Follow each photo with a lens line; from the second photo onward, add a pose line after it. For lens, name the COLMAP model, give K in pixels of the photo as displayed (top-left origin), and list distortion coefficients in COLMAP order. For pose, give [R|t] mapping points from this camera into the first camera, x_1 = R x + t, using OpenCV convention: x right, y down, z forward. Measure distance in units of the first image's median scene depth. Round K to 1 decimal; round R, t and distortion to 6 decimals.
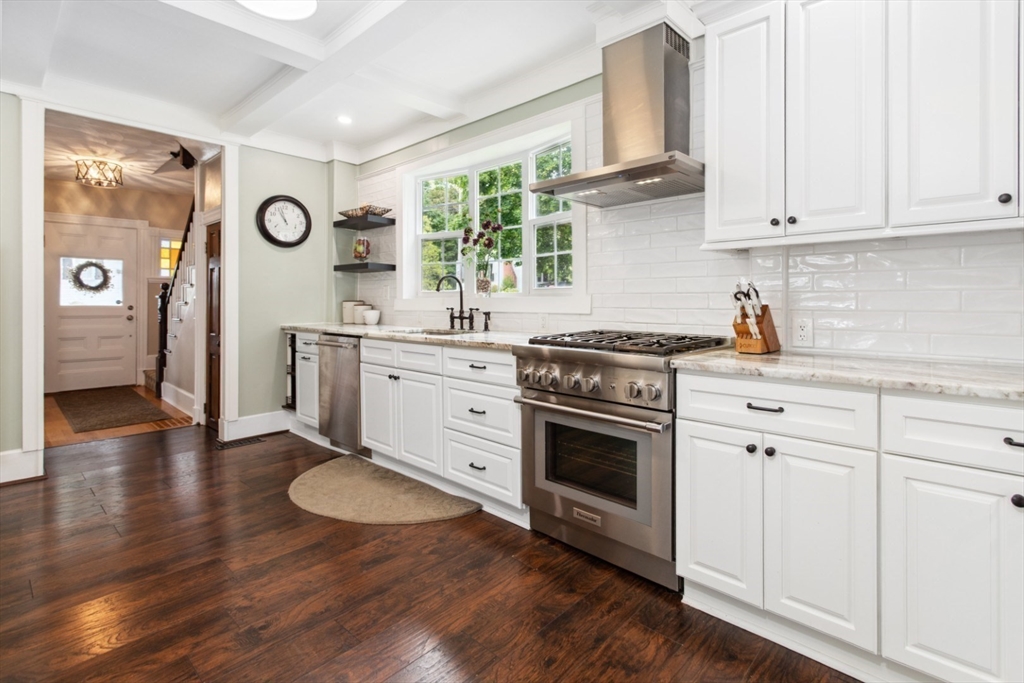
lens RADIAL K [[490.7, 0, 519.1], [0, 490.7, 291.4], [0, 0, 1]] dist [-0.001371, 0.002788]
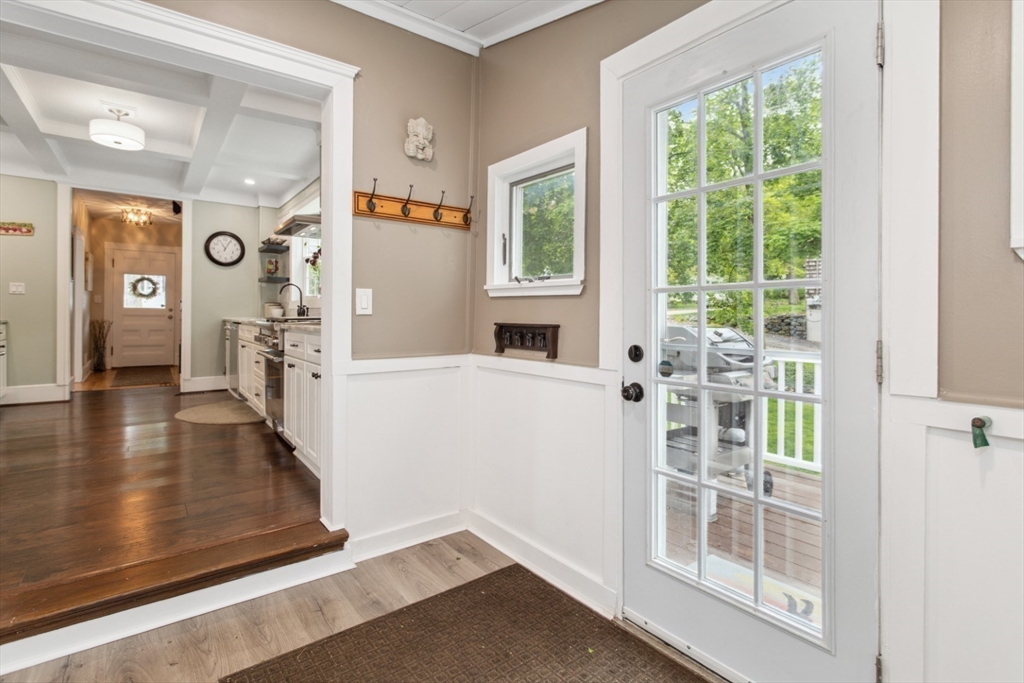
lens RADIAL K [[490.7, 0, 503.2], [0, 490.7, 306.7], [0, 0, 1]] dist [-0.001371, 0.002788]
pose [[0.981712, 0.009884, -0.190113, 0.442144], [-0.010482, 0.999943, -0.002140, 0.018904], [0.190081, 0.004094, 0.981760, -0.209471]]
